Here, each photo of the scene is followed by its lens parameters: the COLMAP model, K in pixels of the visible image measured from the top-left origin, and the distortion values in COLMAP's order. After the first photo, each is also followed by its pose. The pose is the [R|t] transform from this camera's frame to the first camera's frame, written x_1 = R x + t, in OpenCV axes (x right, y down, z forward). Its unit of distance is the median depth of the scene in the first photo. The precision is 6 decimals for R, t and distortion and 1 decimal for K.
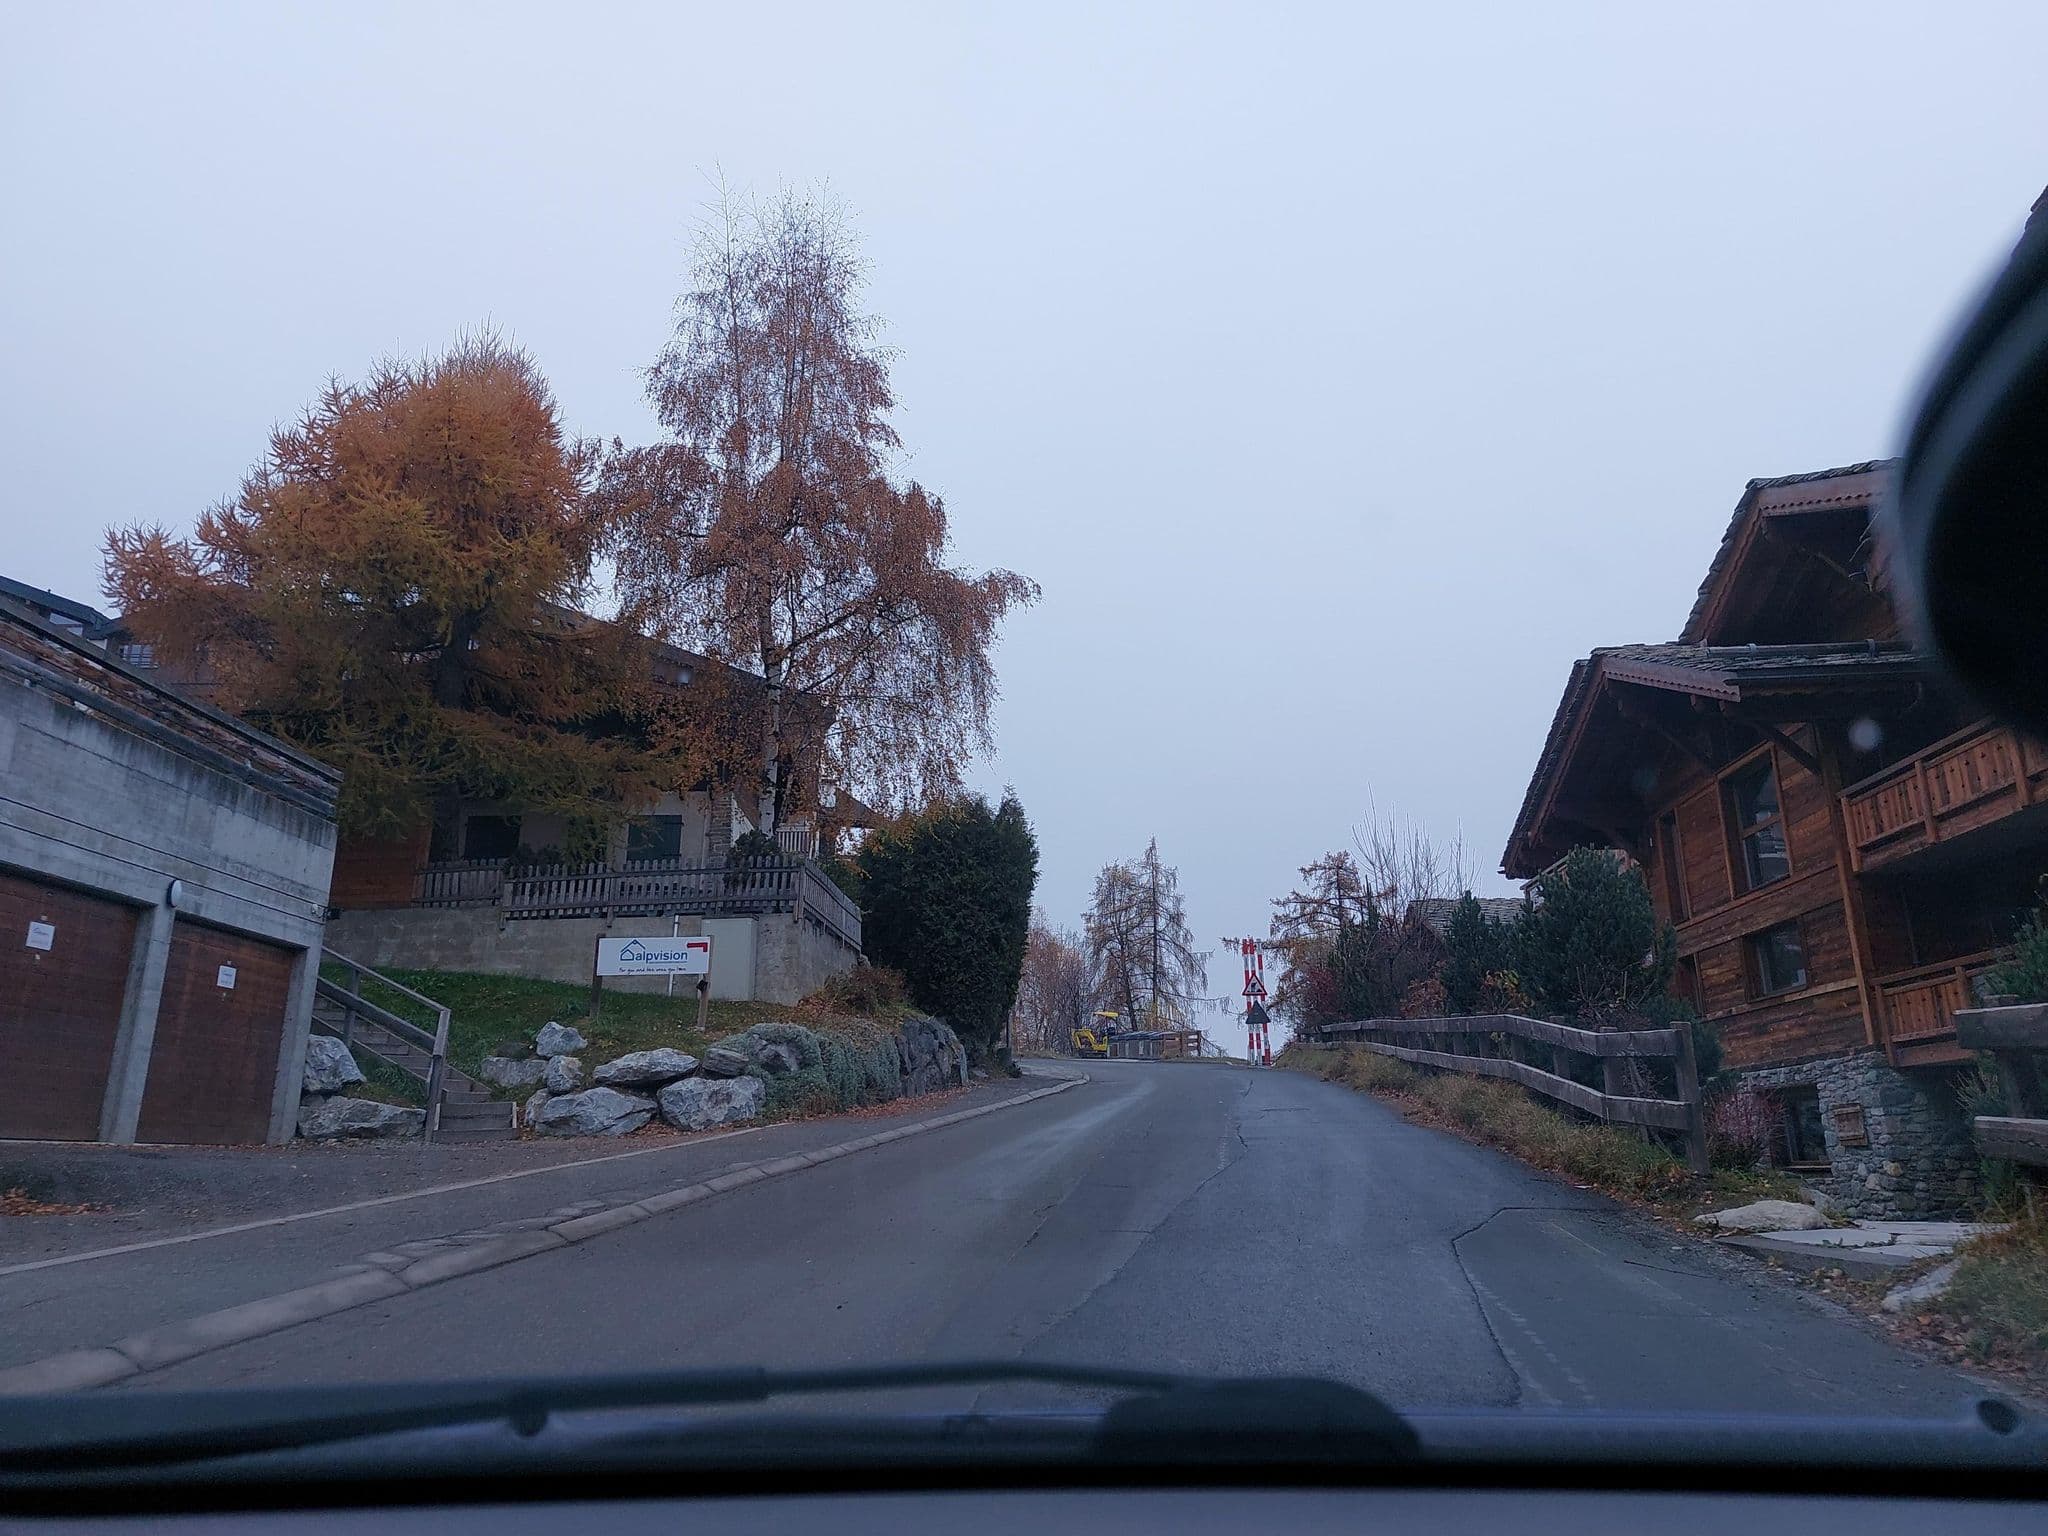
lens RADIAL K [[1439.7, 0, 1012.3], [0, 1439.7, 758.8], [0, 0, 1]] dist [0.104230, -0.144785]
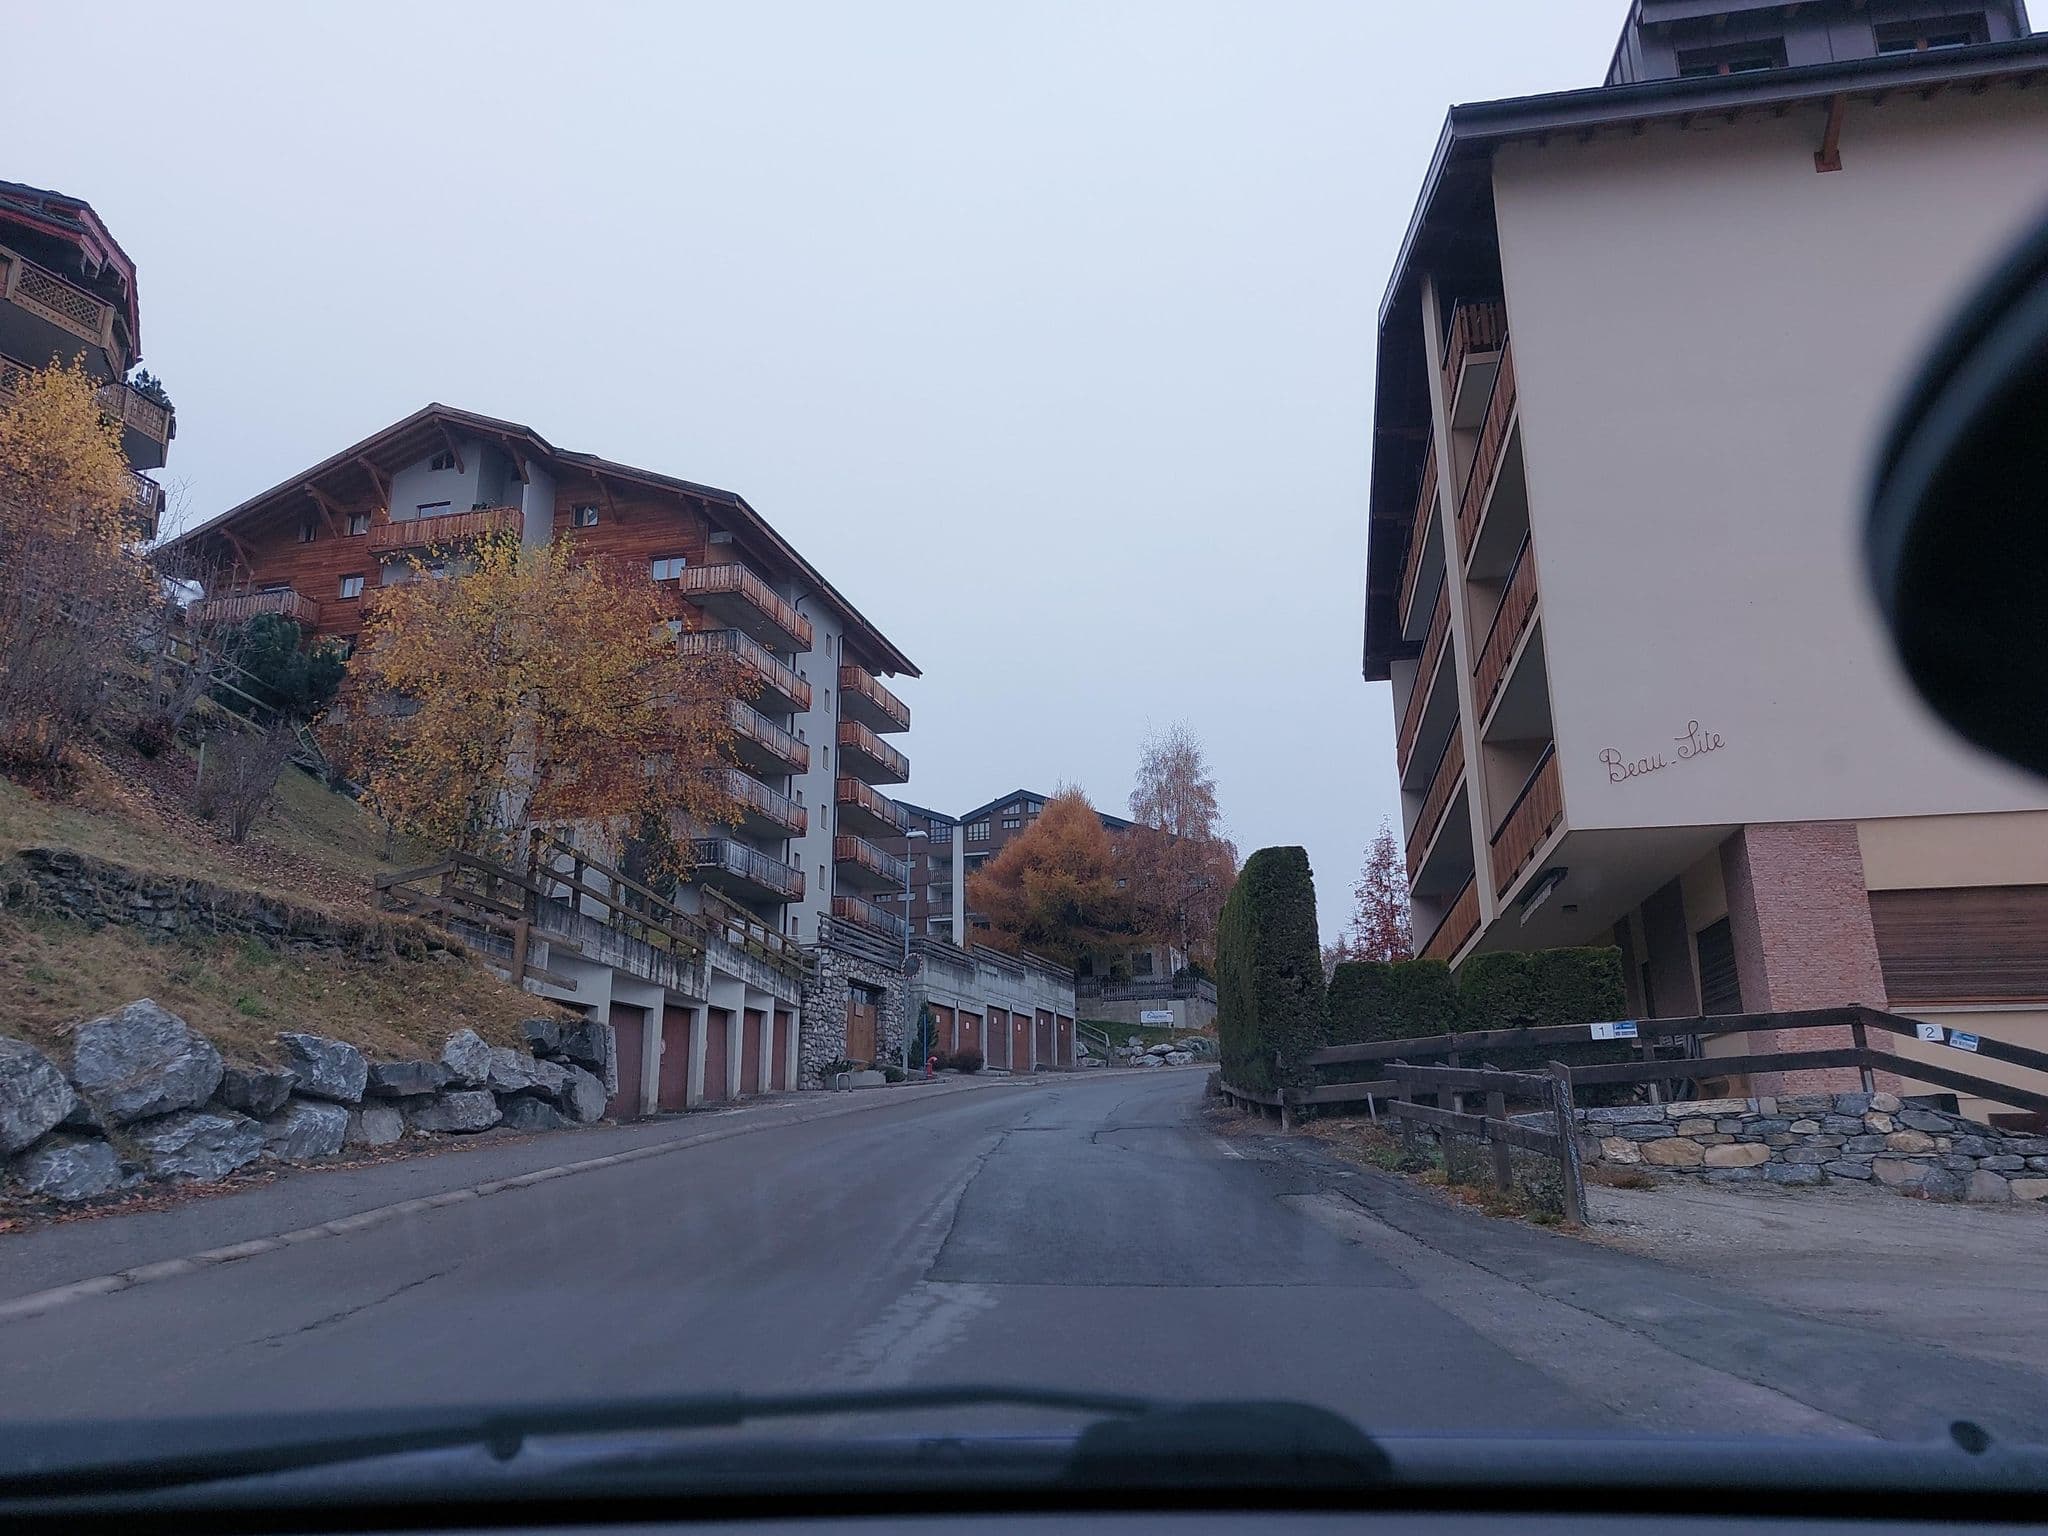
lens RADIAL K [[1439.7, 0, 1012.3], [0, 1439.7, 758.8], [0, 0, 1]] dist [0.104230, -0.144785]
pose [[0.961759, -0.076259, -0.263066, 0.371976], [0.079328, 0.996848, 0.001047, -0.508096], [0.262157, -0.021876, 0.964777, -2.397342]]
